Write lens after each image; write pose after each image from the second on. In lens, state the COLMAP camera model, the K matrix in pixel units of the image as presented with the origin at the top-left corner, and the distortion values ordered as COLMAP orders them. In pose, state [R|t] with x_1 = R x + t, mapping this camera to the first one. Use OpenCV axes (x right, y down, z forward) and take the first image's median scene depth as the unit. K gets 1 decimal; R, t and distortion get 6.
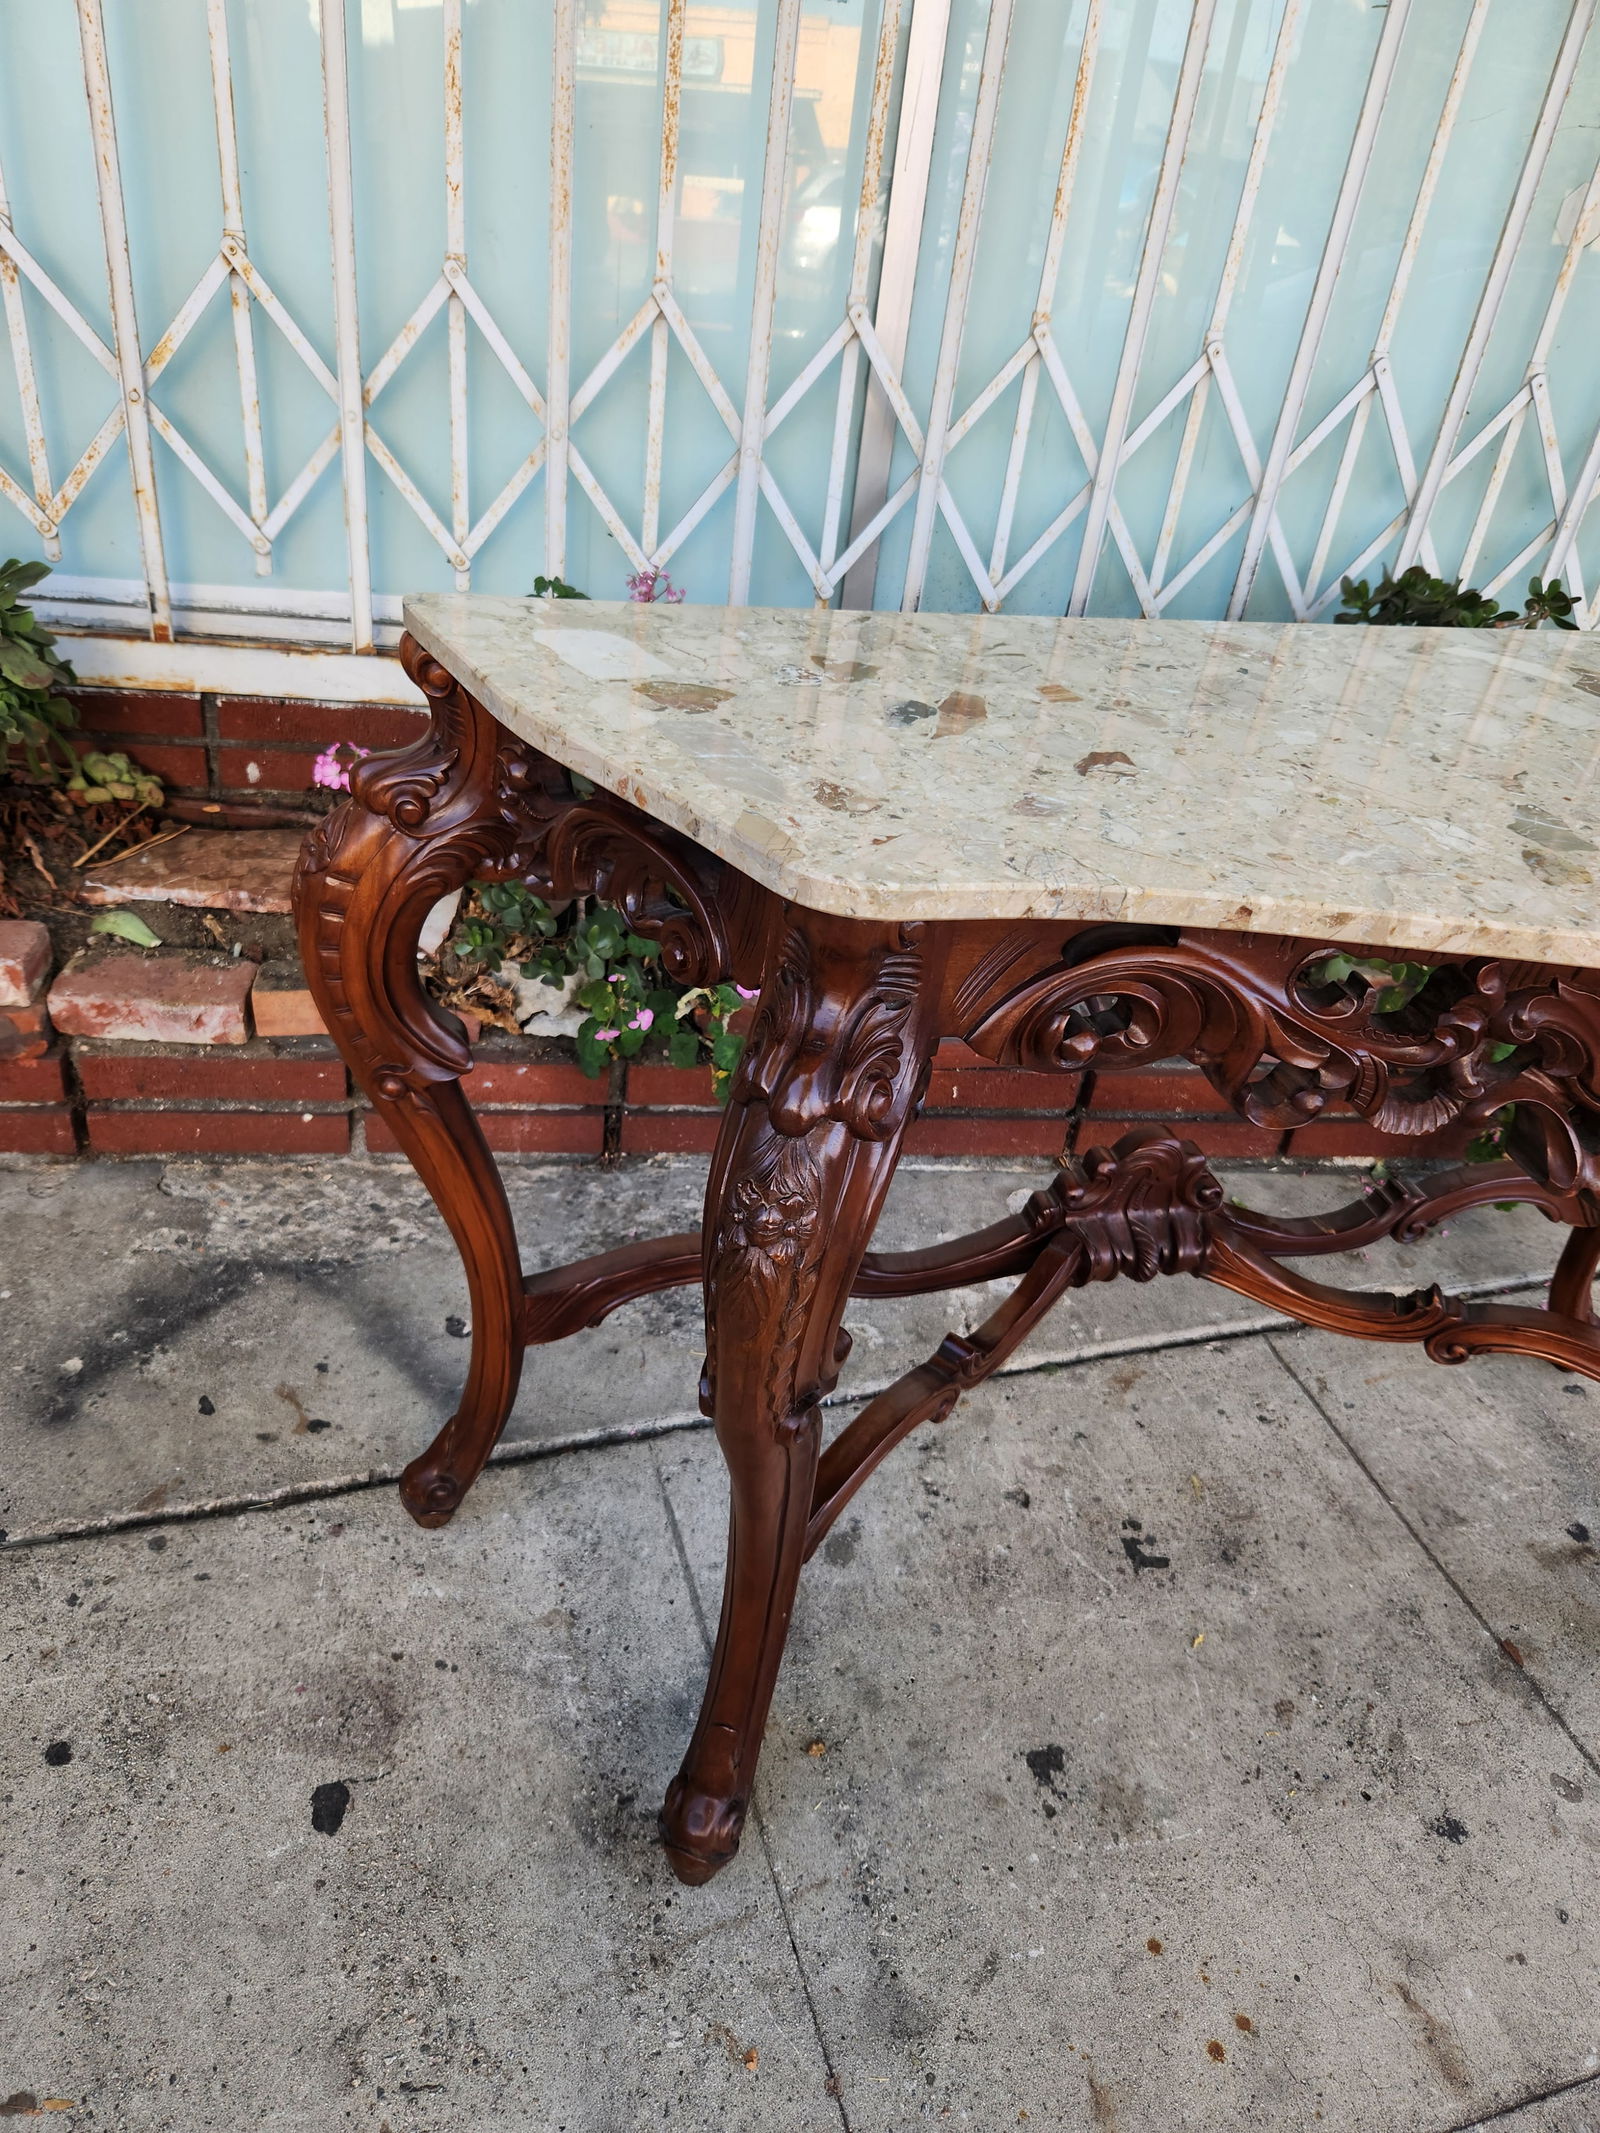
lens RADIAL K [[1430.2, 0, 754.2], [0, 1430.2, 1083.4], [0, 0, 1]] dist [0.063406, -0.053332]
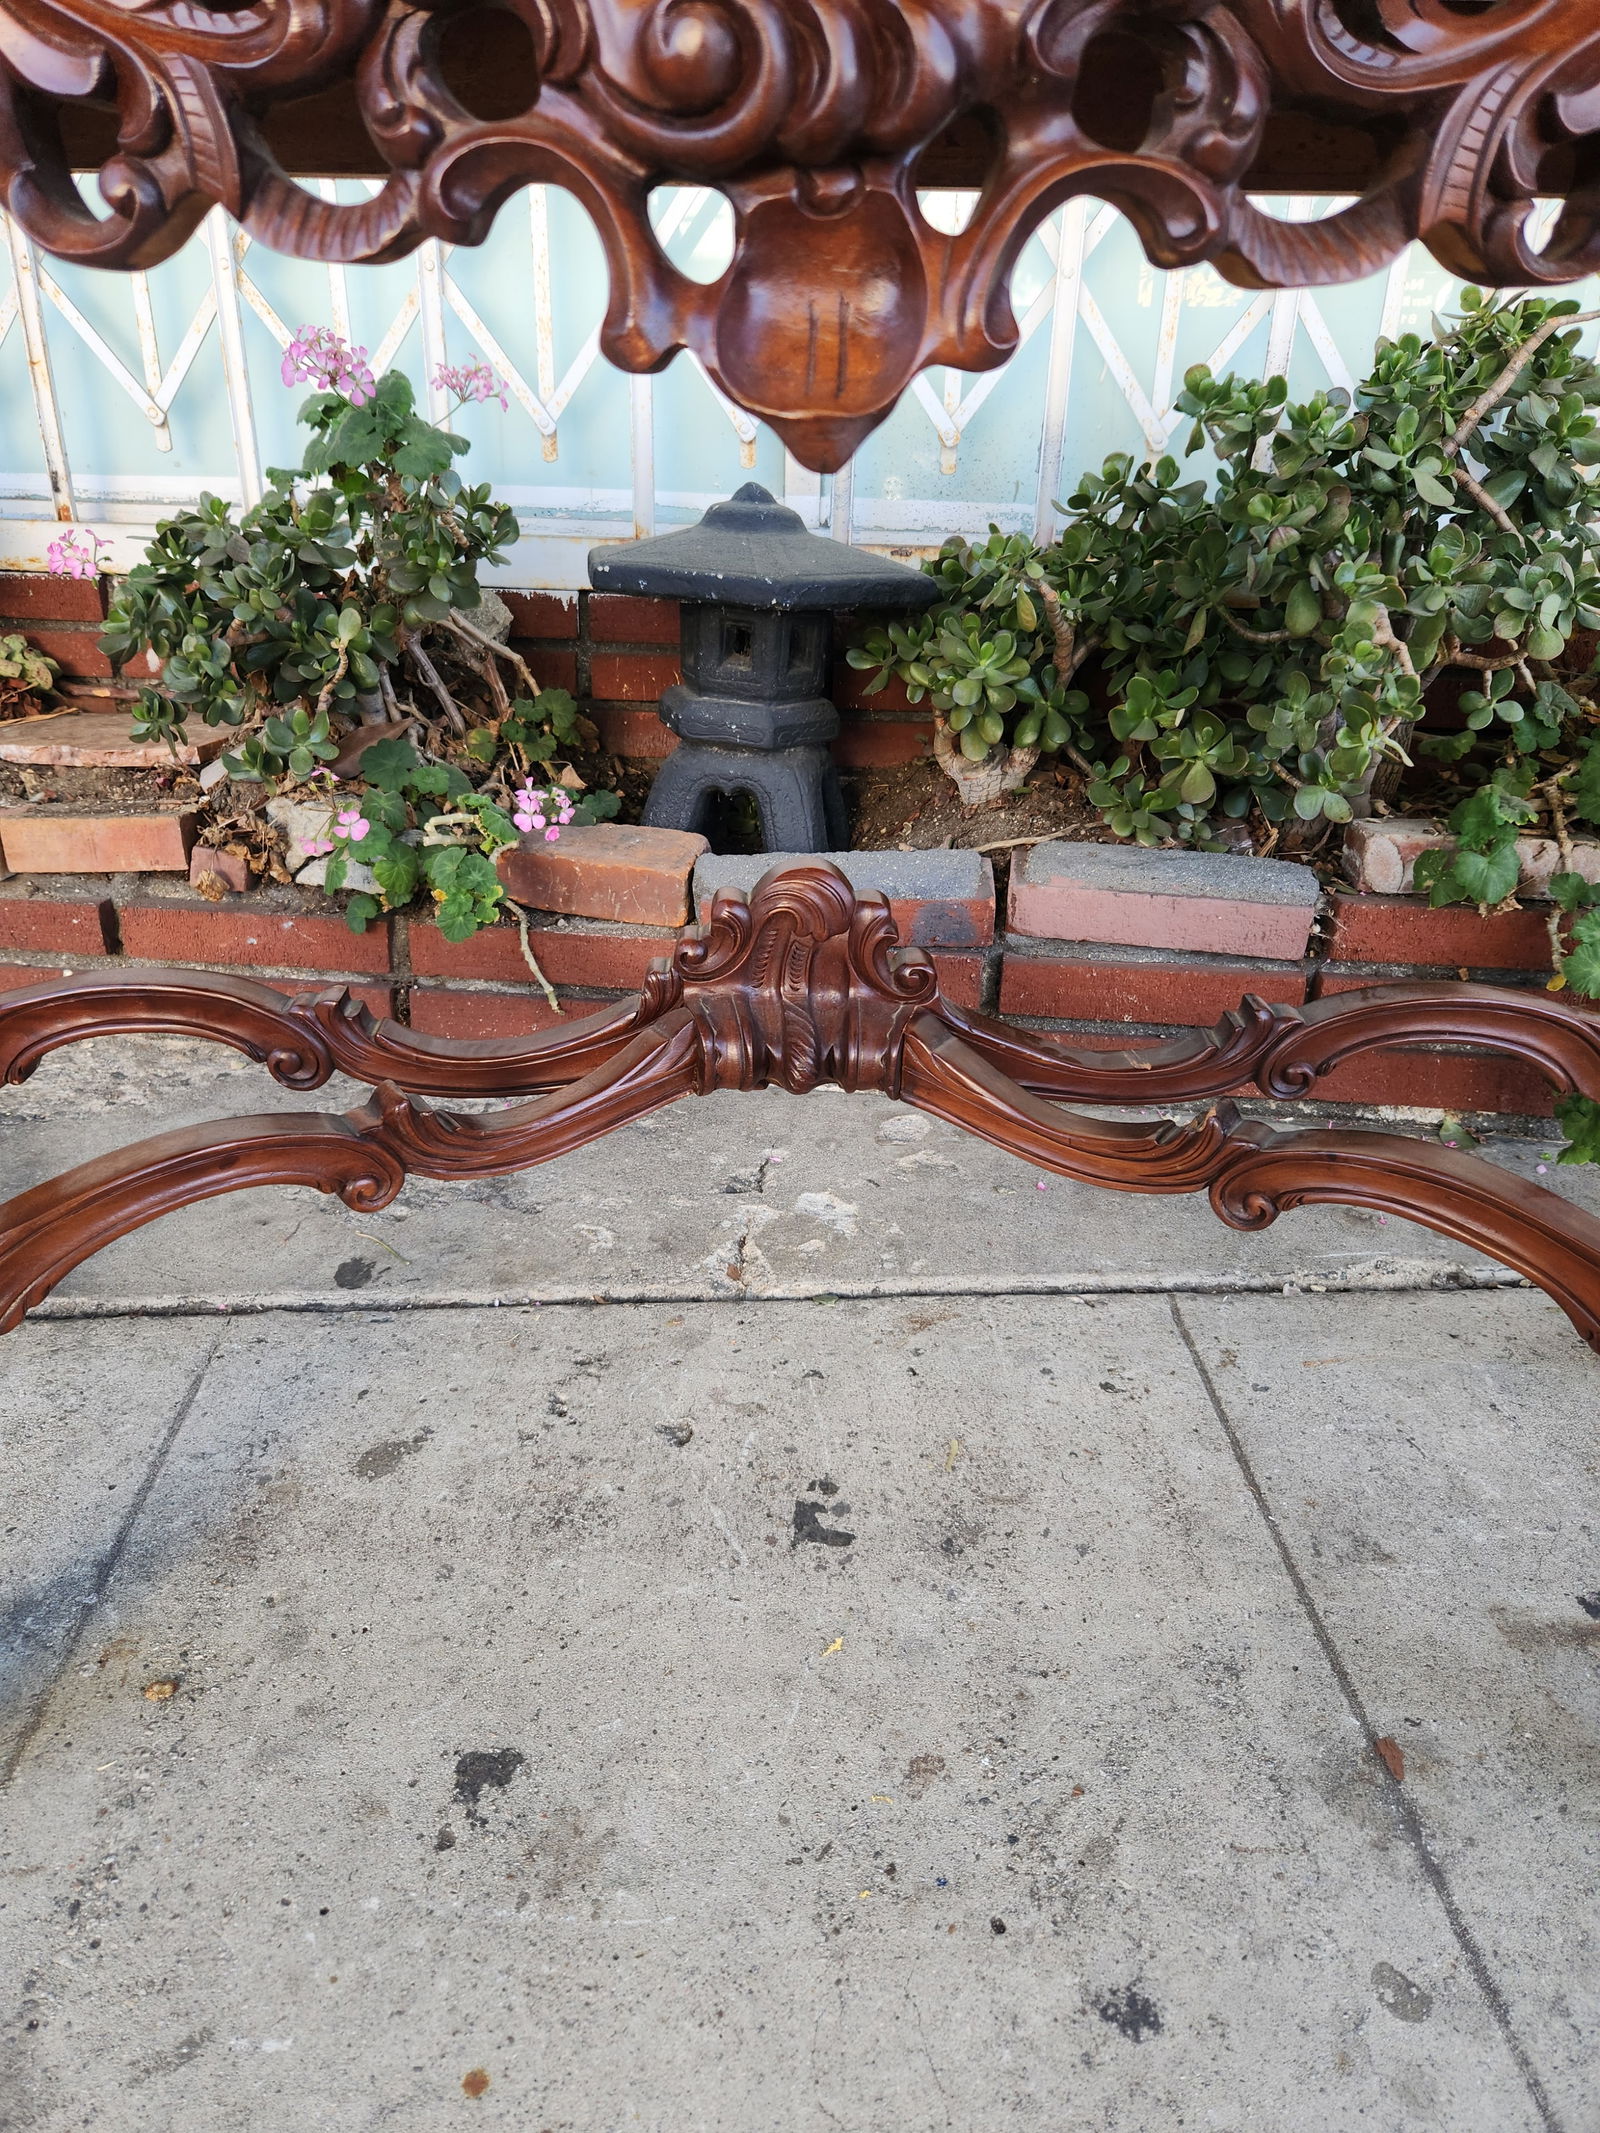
lens RADIAL K [[1430.2, 0, 765.8], [0, 1430.2, 1057.4], [0, 0, 1]] dist [0.063406, -0.053332]
pose [[0.961157, 0.026431, -0.274734, 0.410398], [-0.069292, 0.986632, -0.147496, 0.206680], [0.267163, 0.160803, 0.950140, 0.319422]]
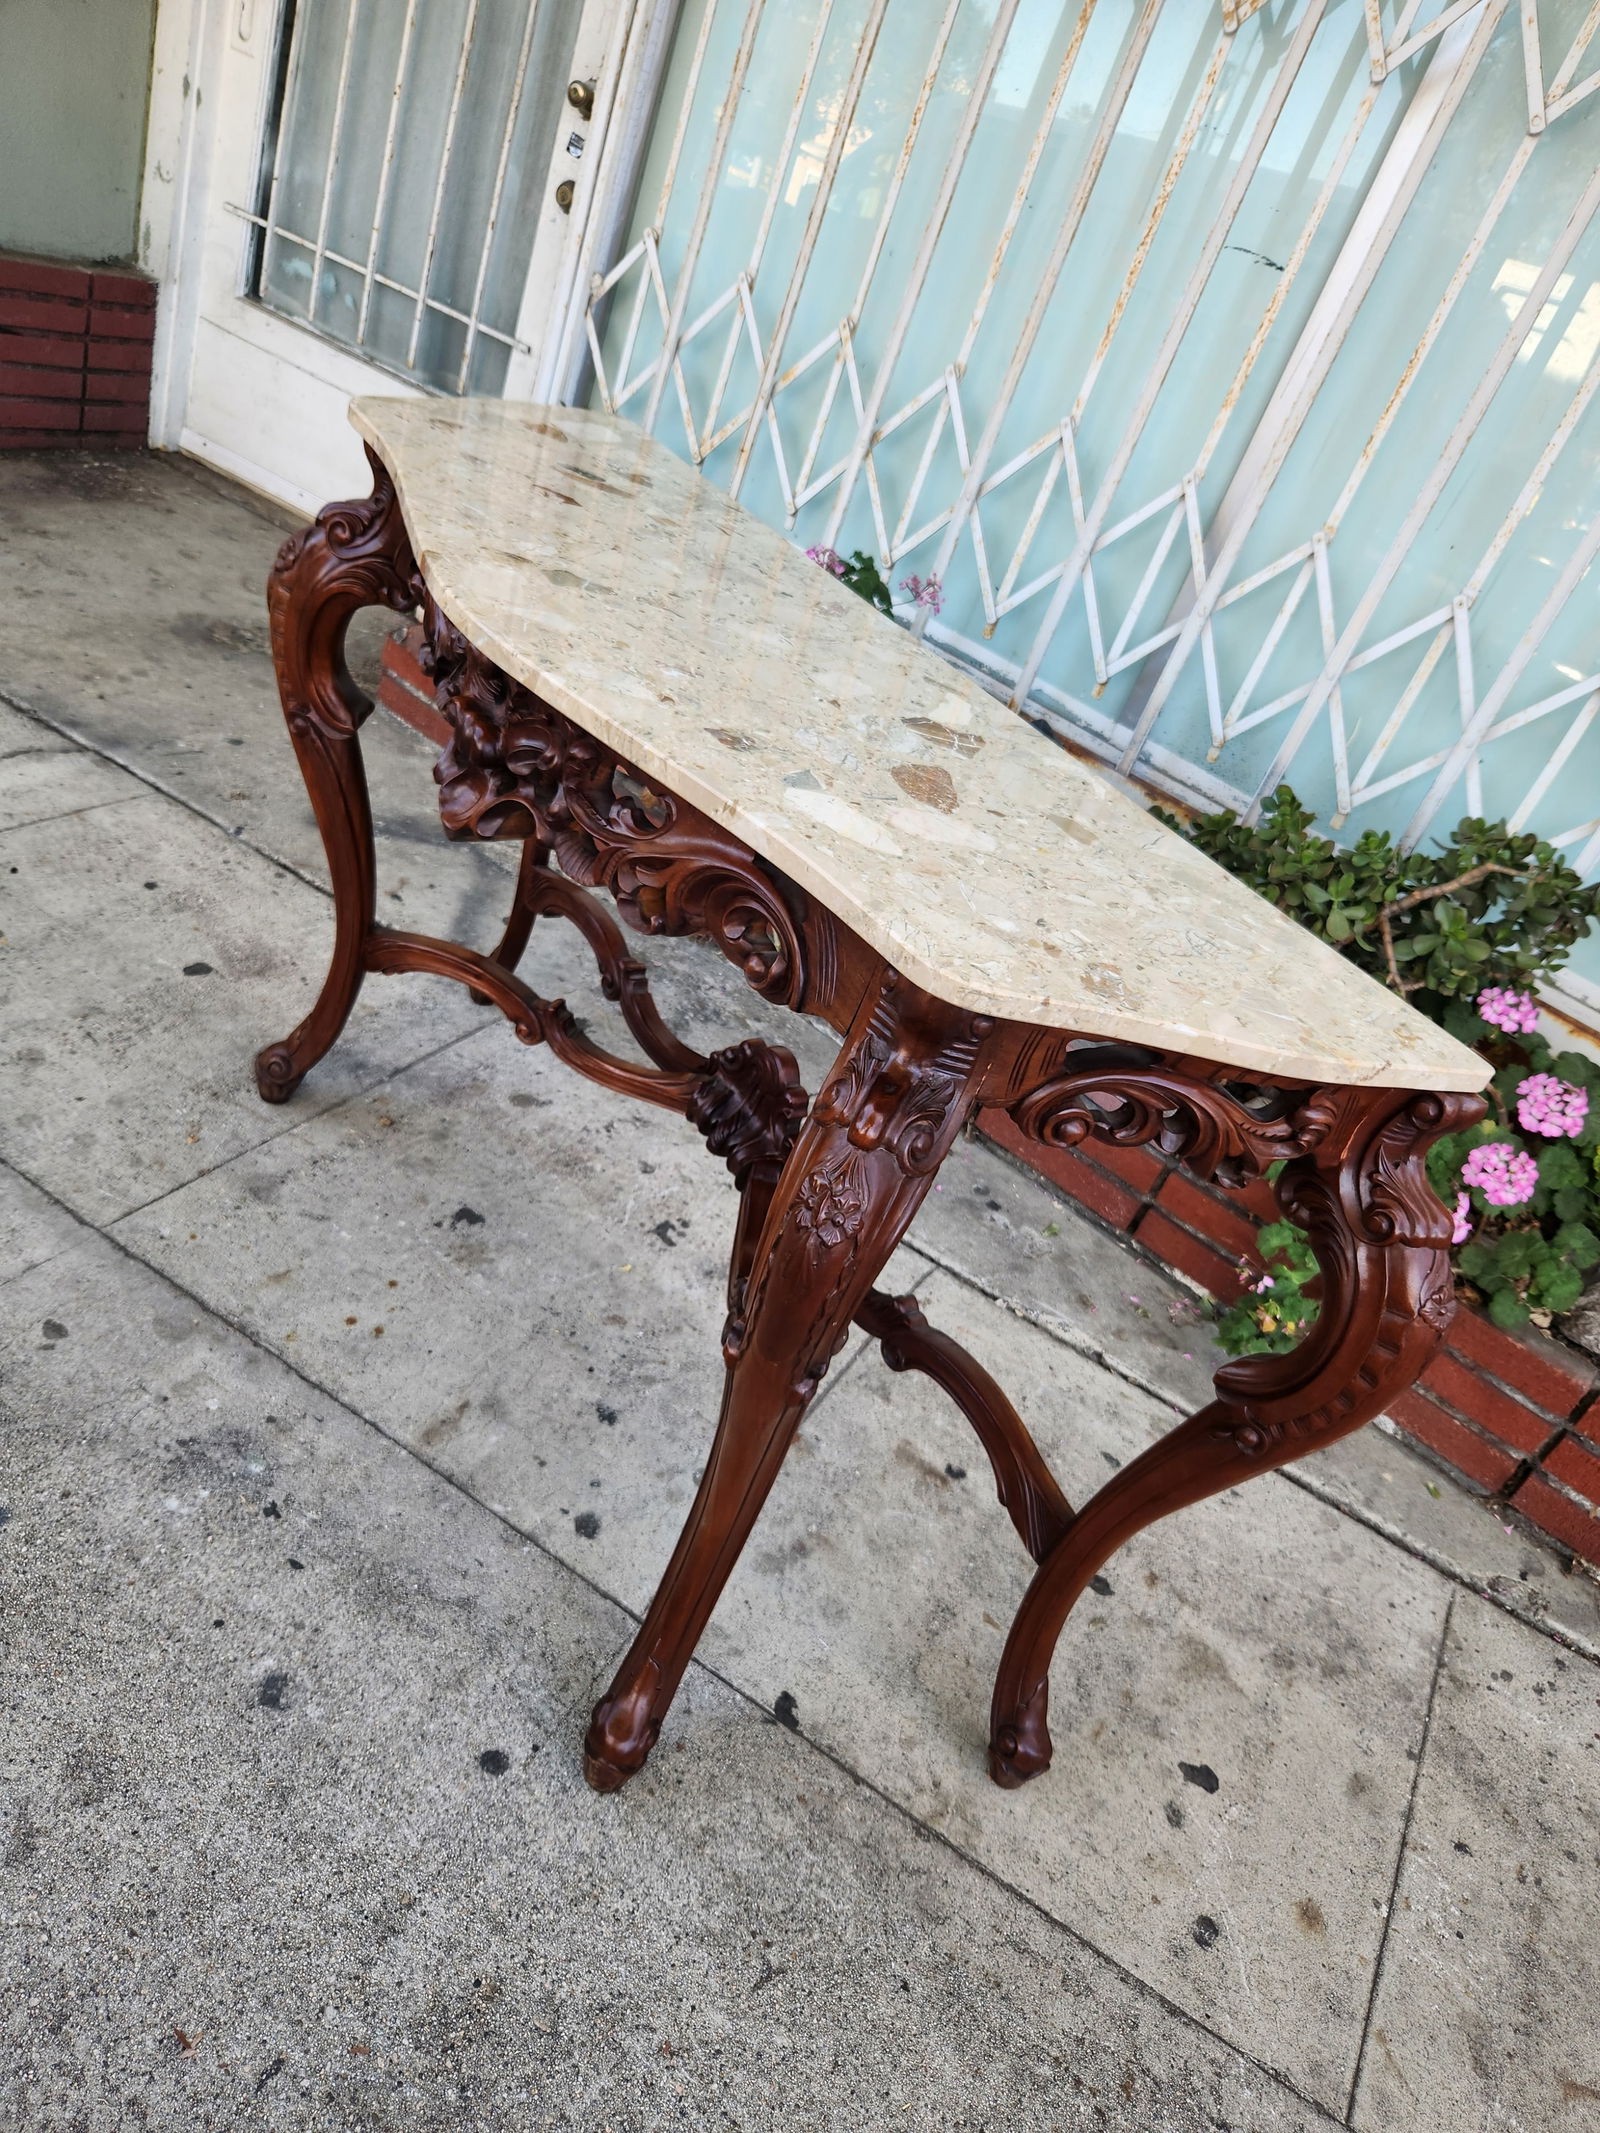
lens RADIAL K [[1430.2, 0, 796.6], [0, 1430.2, 1095.7], [0, 0, 1]] dist [0.063406, -0.053332]
pose [[0.679214, 0.495698, -0.541251, 0.981582], [-0.581620, 0.813322, 0.014998, 0.127648], [0.447646, 0.304615, 0.840728, -0.102905]]
